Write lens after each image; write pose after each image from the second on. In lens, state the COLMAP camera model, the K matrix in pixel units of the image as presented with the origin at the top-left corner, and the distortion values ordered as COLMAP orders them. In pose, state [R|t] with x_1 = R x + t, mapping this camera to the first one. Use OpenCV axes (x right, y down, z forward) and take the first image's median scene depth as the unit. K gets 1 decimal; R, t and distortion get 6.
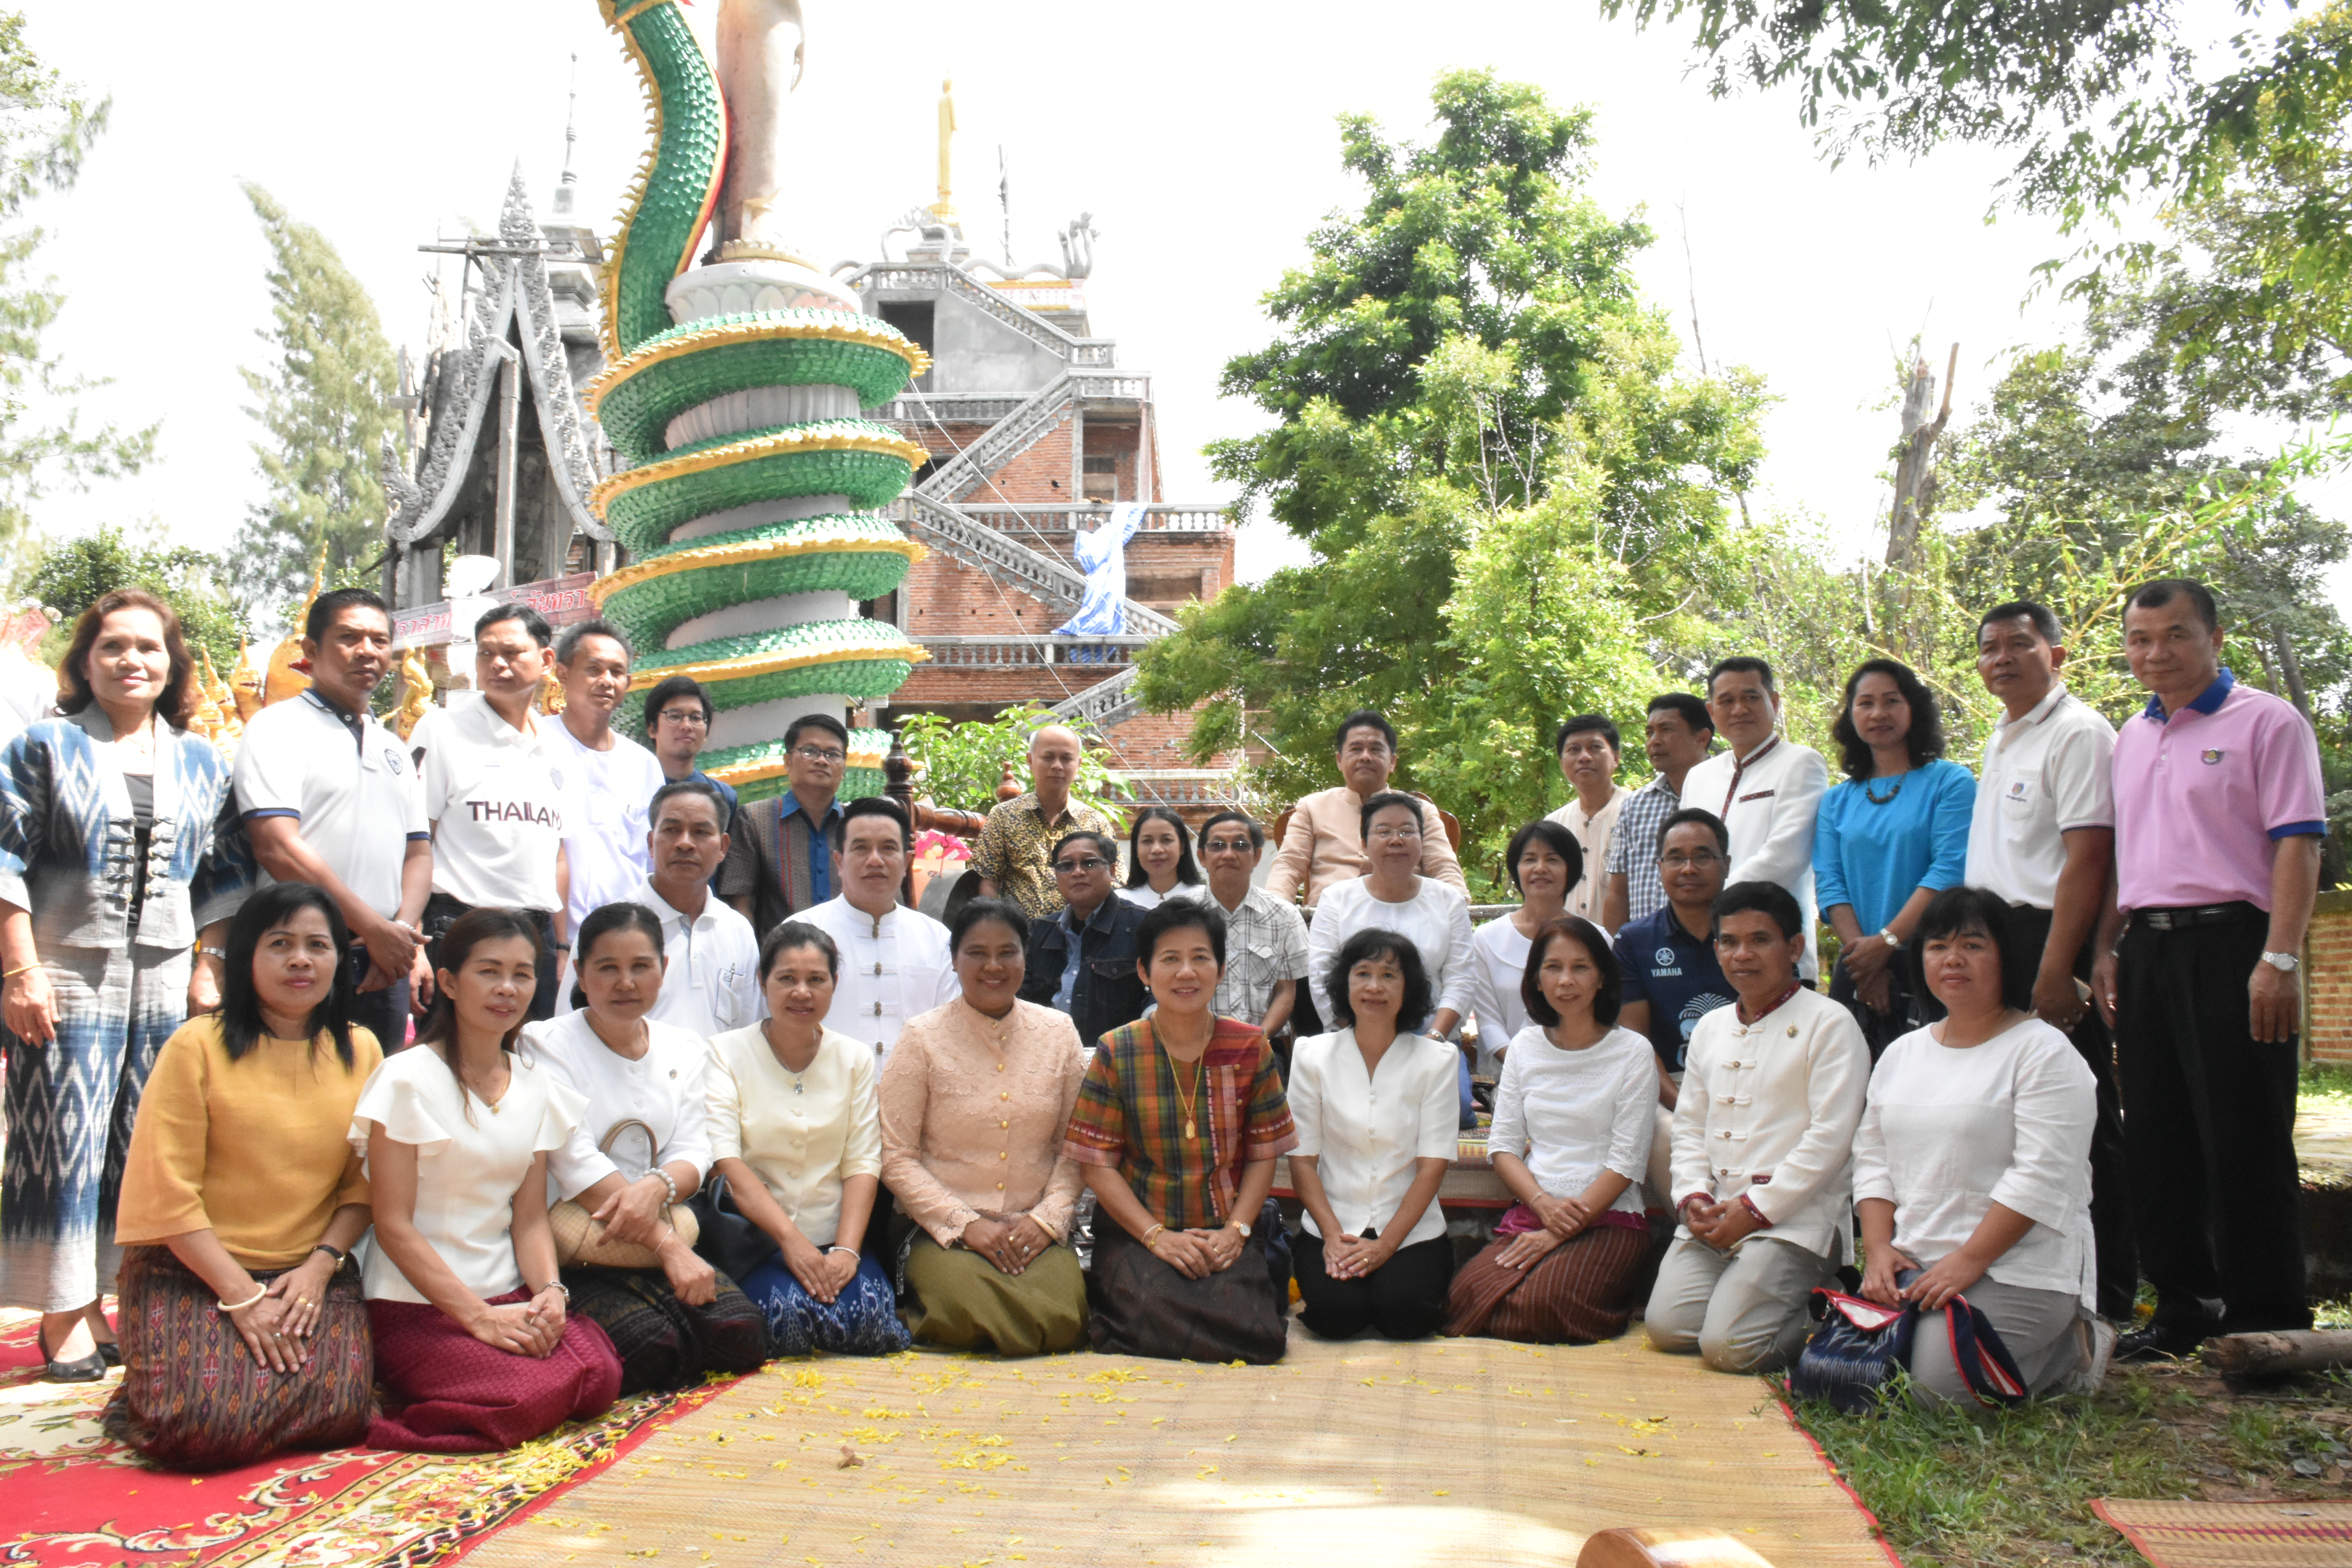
lens RADIAL K [[1831.5, 0, 1163.4], [0, 1831.5, 776.7], [0, 0, 1]] dist [-0.014514, -0.003259]
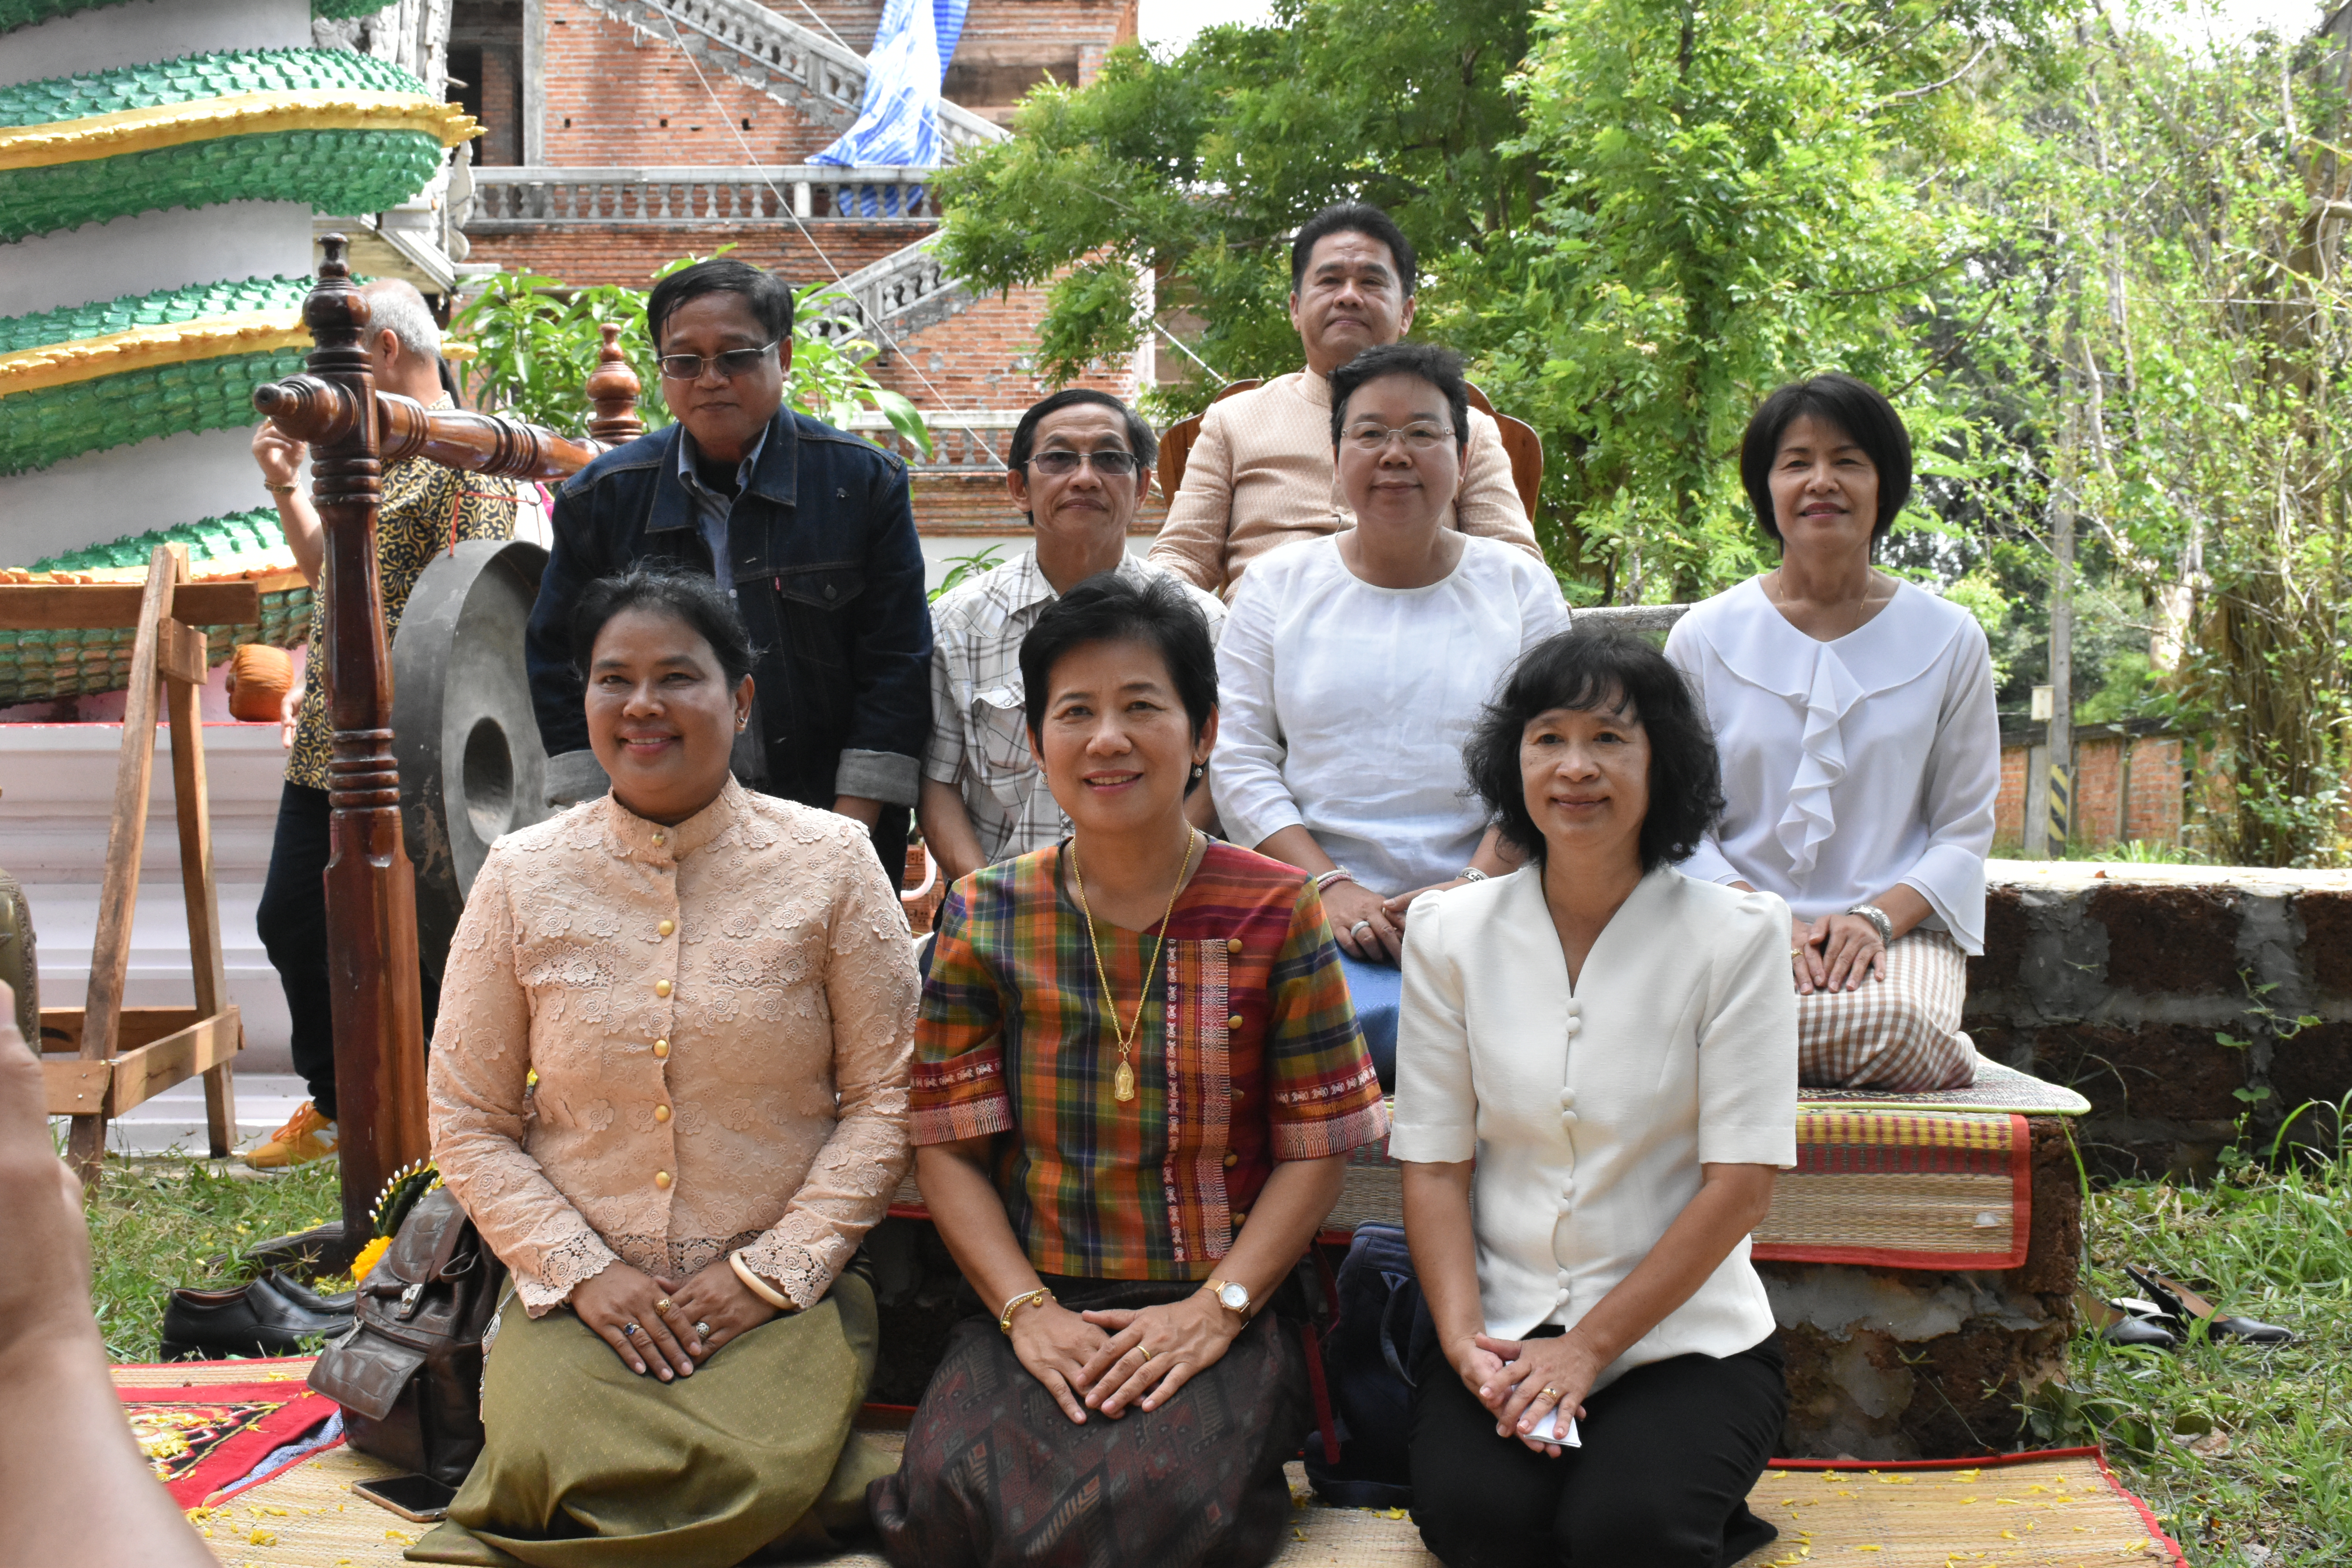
lens RADIAL K [[3145.6, 0, 1177.6], [0, 3145.6, 784.9], [0, 0, 1]] dist [-0.000738, -0.015063]
pose [[0.998871, -0.006183, 0.047091, 0.018640], [0.001001, 0.994009, 0.109292, 0.017250], [-0.047485, -0.109122, 0.992894, 0.125530]]
